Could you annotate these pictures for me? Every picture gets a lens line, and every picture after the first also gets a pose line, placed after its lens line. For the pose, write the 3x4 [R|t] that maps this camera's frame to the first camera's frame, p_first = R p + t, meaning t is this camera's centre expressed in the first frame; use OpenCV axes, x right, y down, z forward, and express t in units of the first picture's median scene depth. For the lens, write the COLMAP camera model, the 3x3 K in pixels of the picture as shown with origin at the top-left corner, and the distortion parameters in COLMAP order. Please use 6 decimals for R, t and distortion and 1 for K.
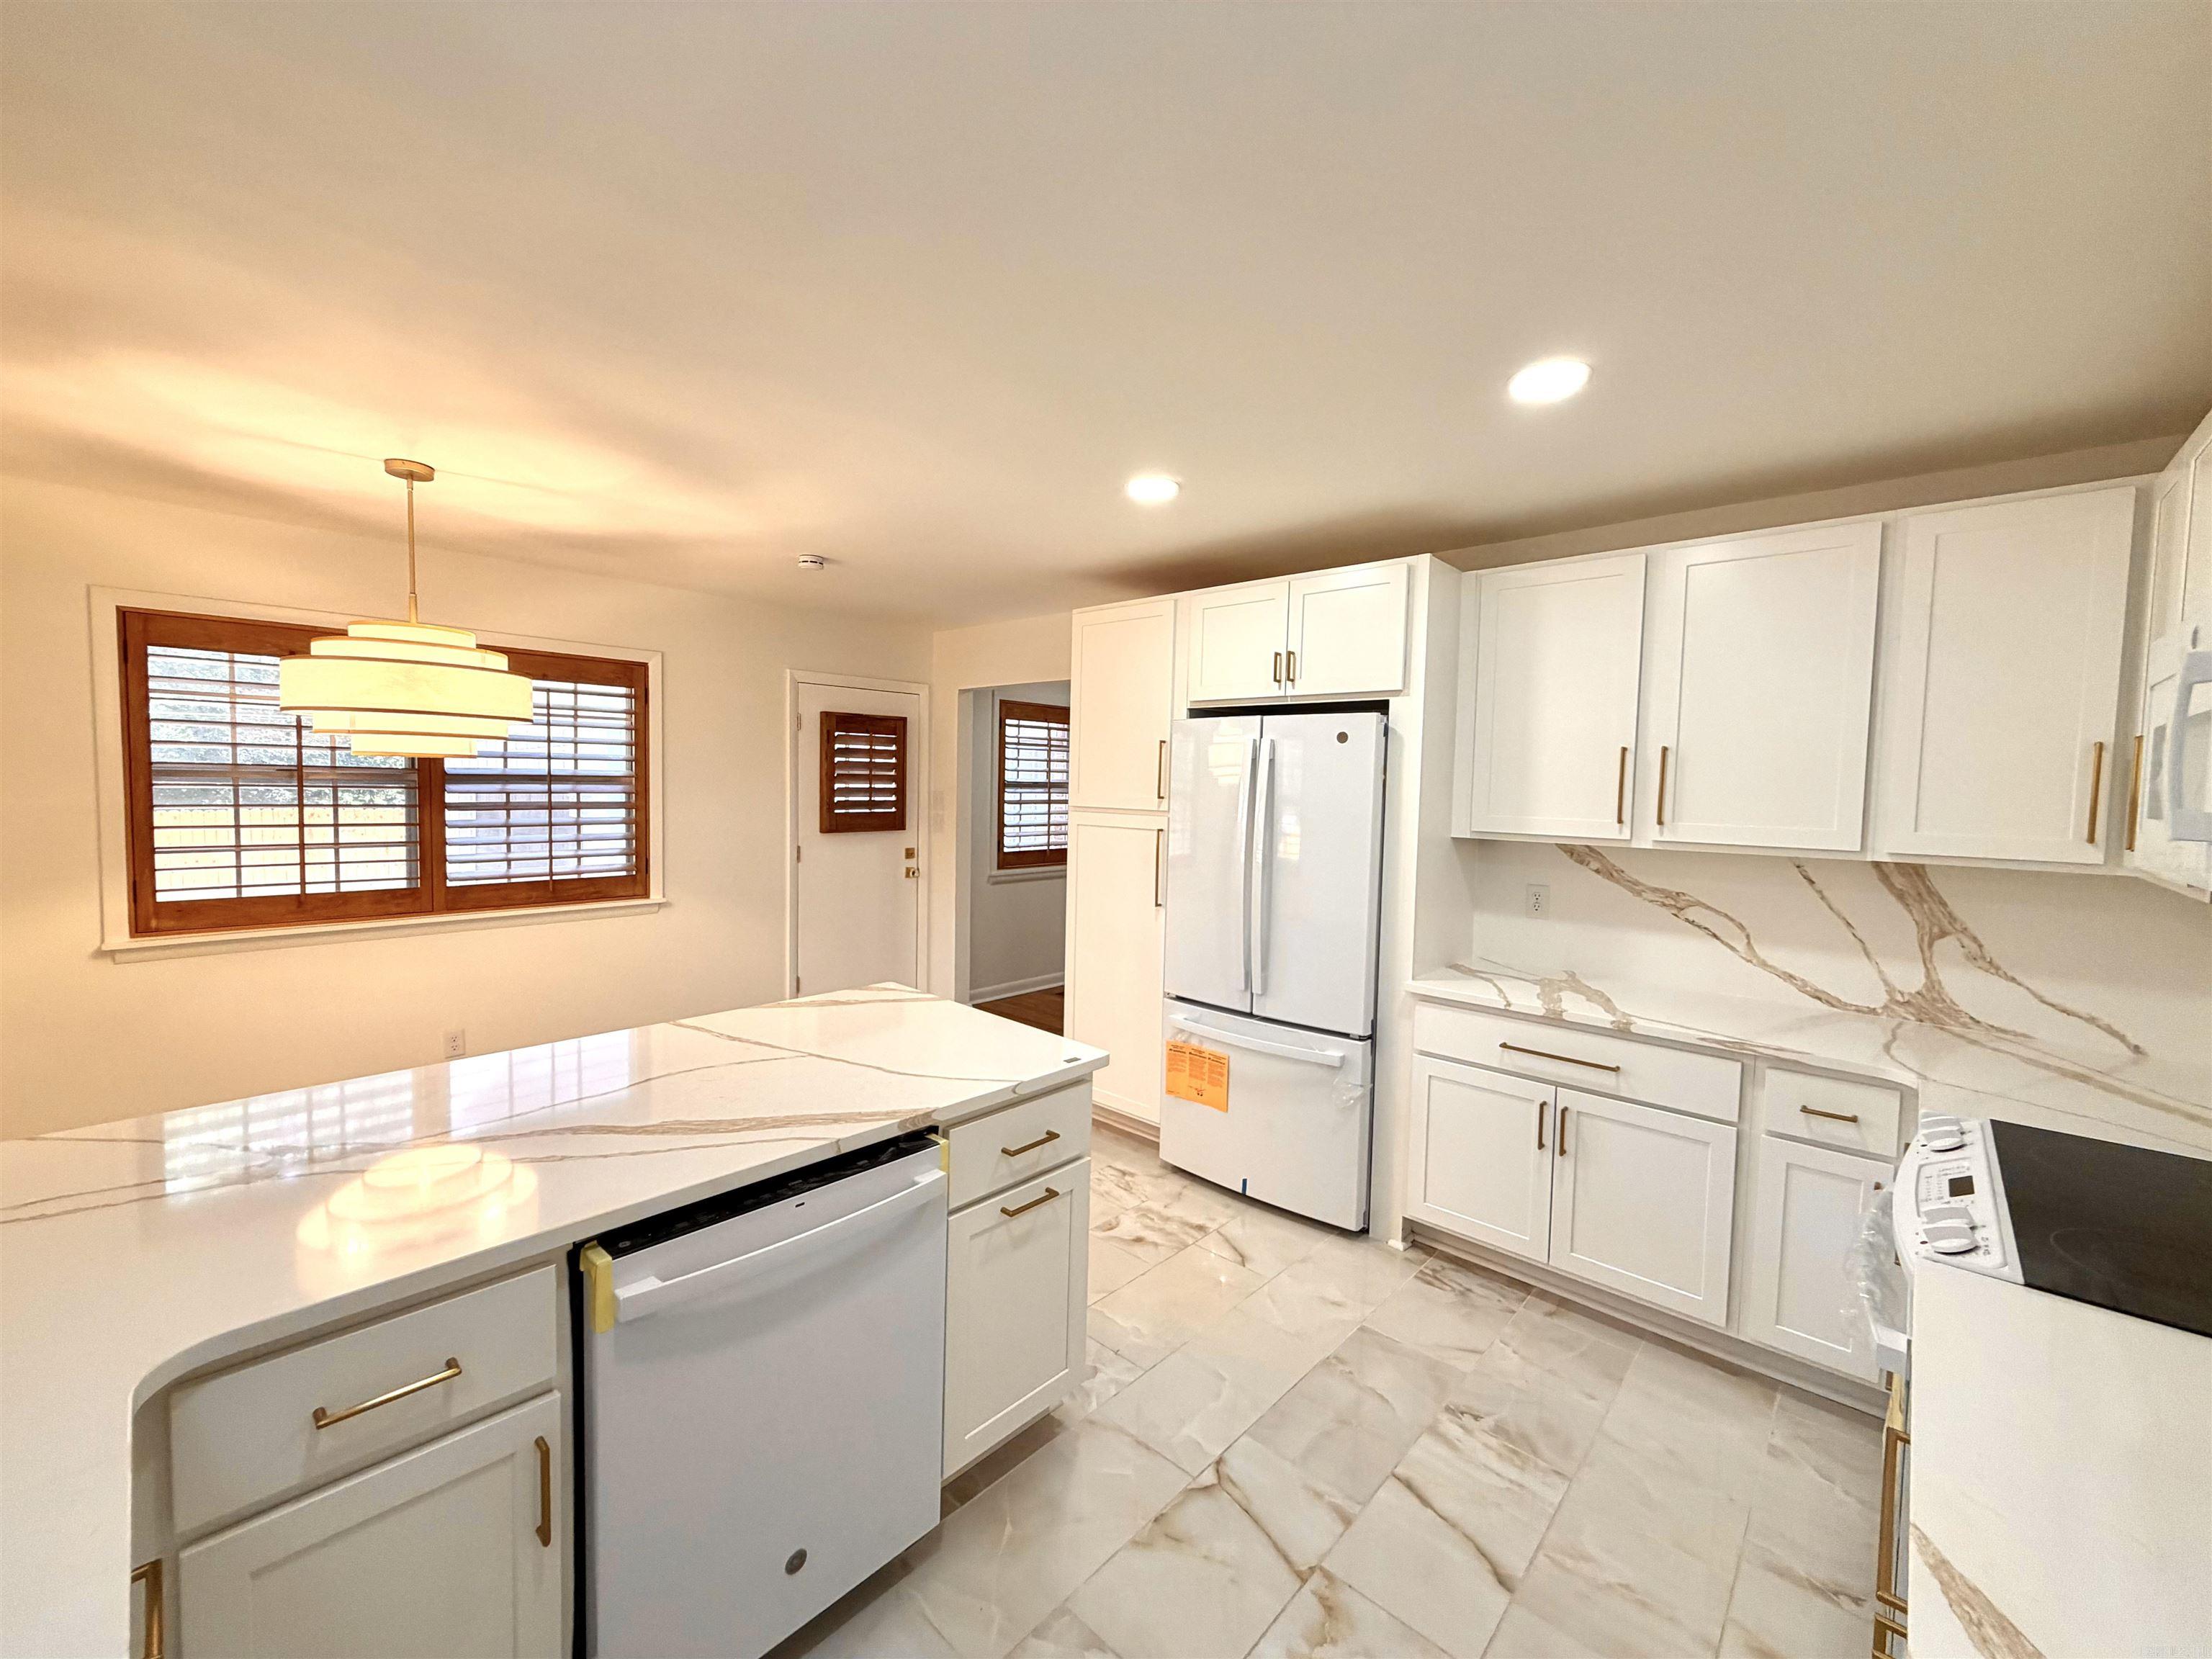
lens RADIAL K [[875.8, 0, 1106.0], [0, 875.8, 829.5], [0, 0, 1]] dist [-0.016787, 0.000170]
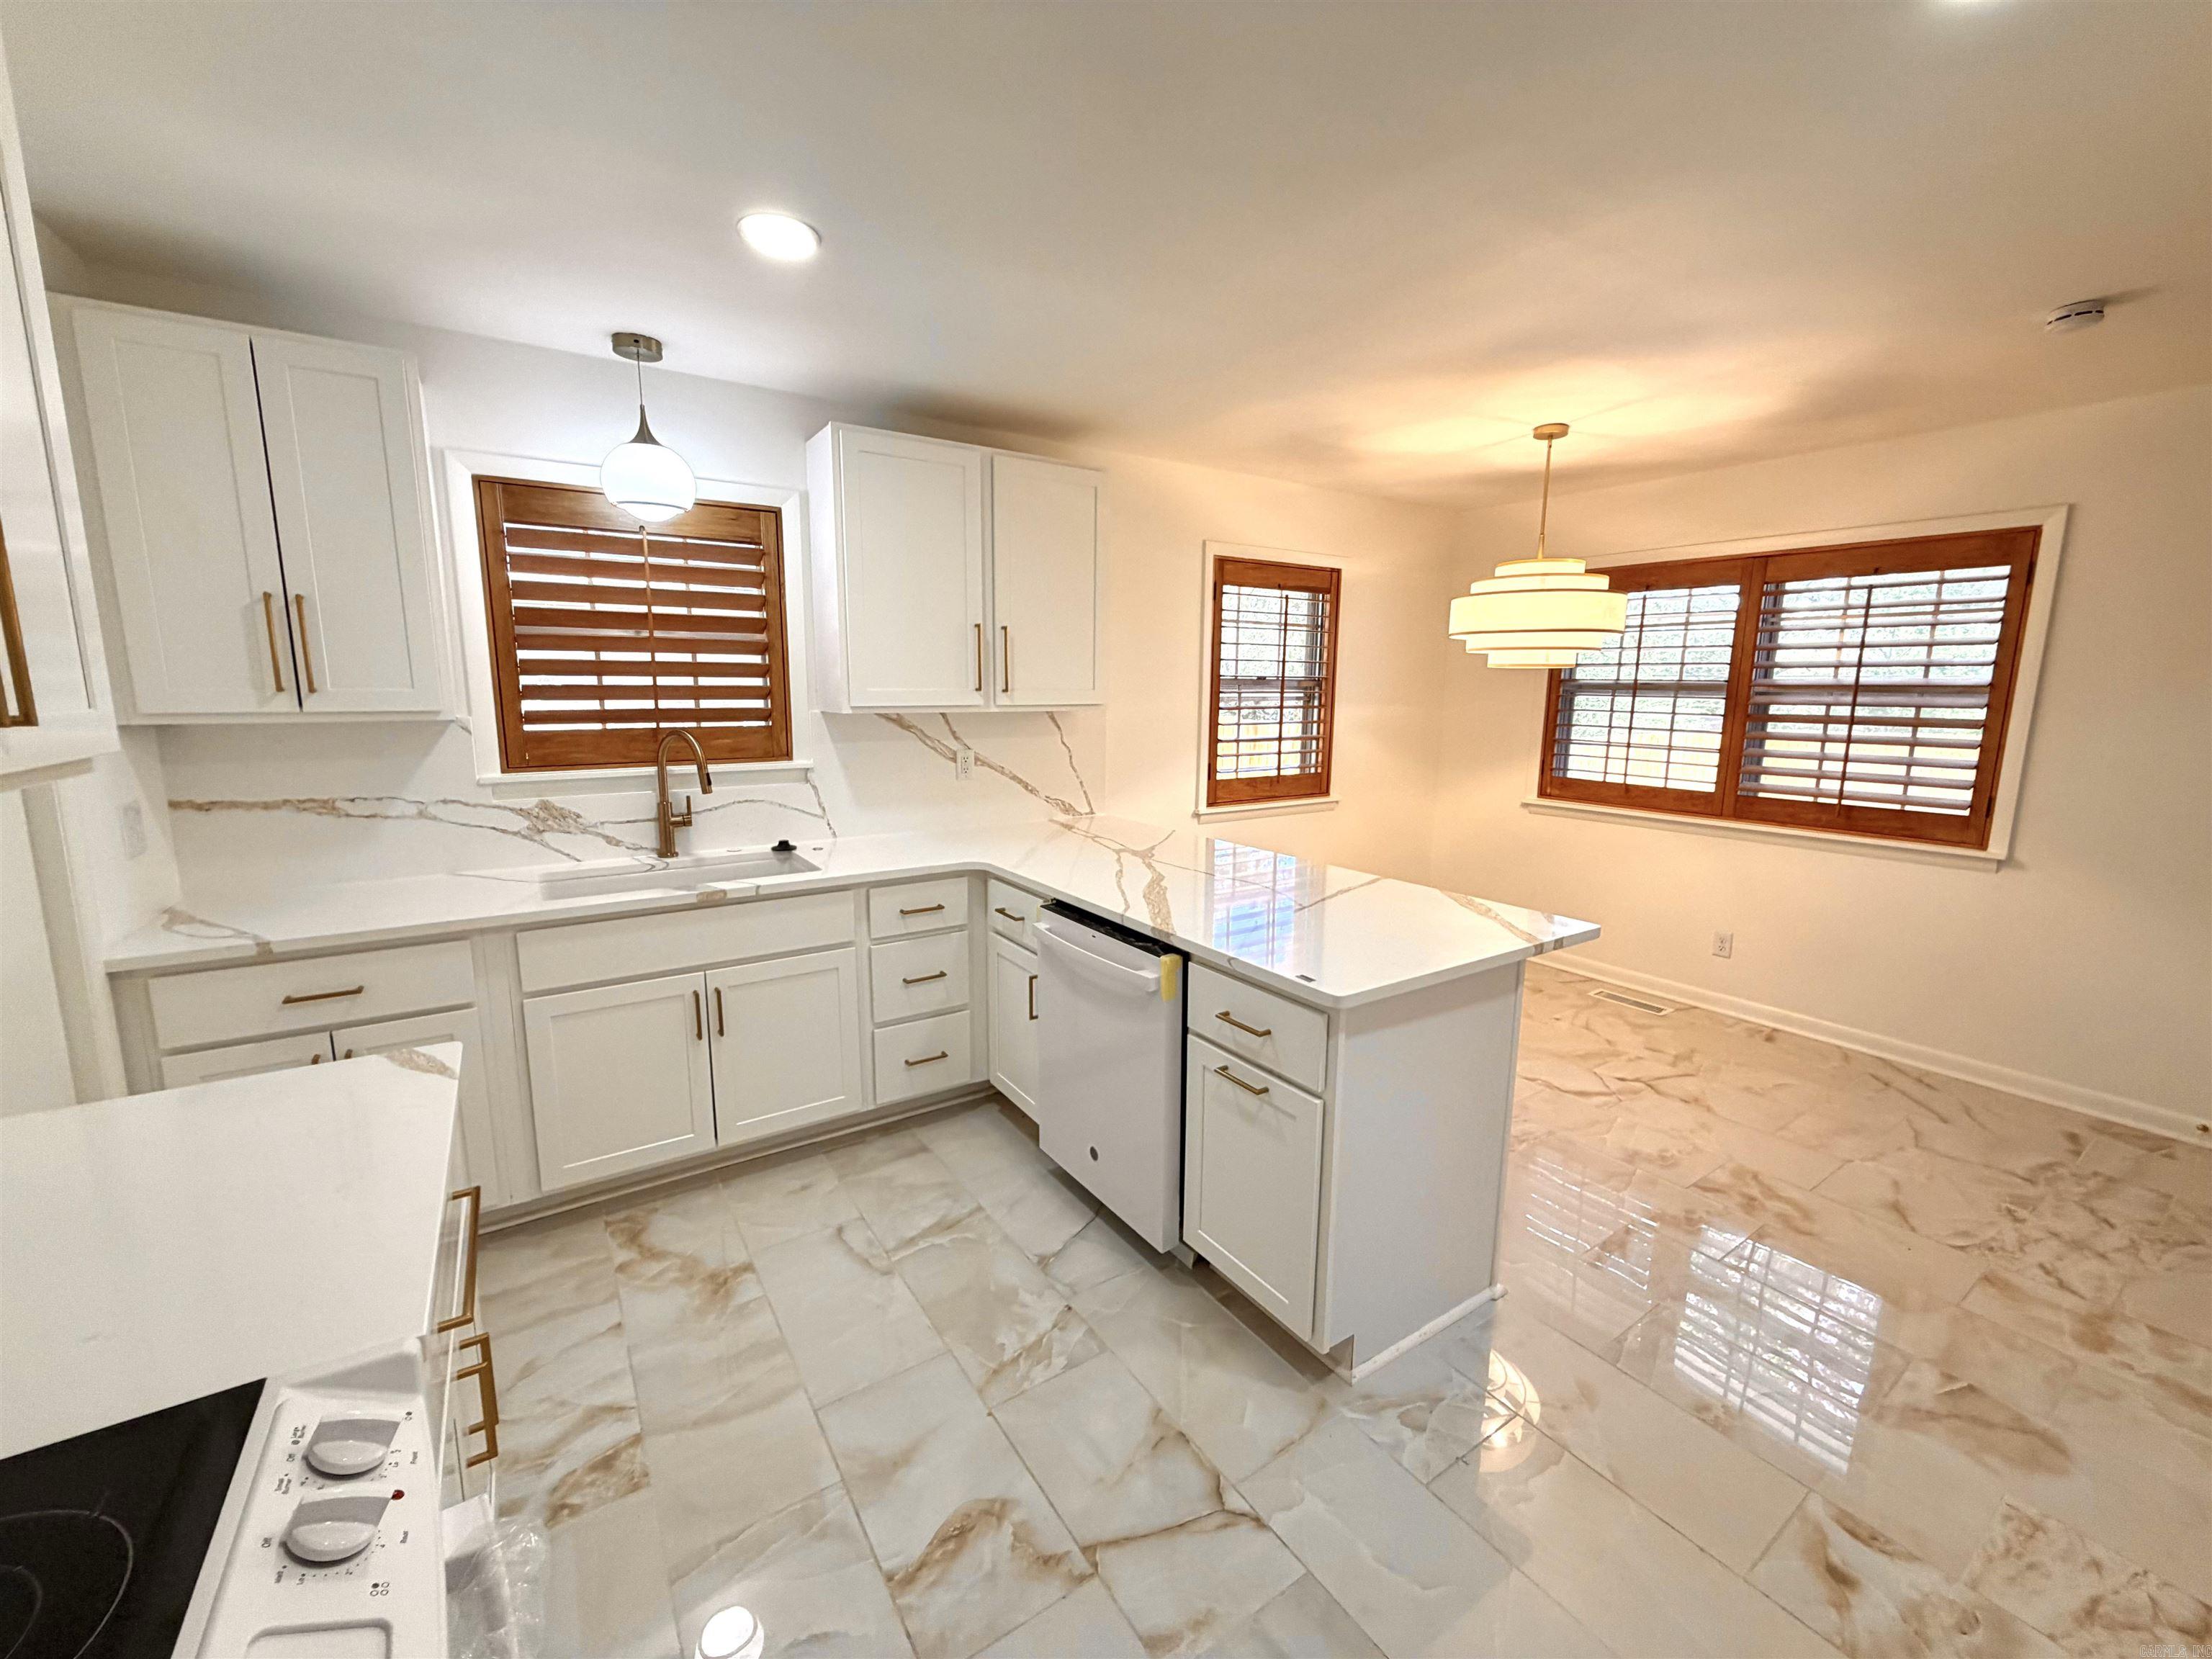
lens RADIAL K [[885.6, 0, 1106.0], [0, 885.6, 829.5], [0, 0, 1]] dist [0.000798, -0.000081]
pose [[-0.236902, 0.137119, -0.961809, 0.520135], [-0.065116, 0.985523, 0.156538, -0.011750], [0.969349, 0.099714, -0.224544, 0.592748]]
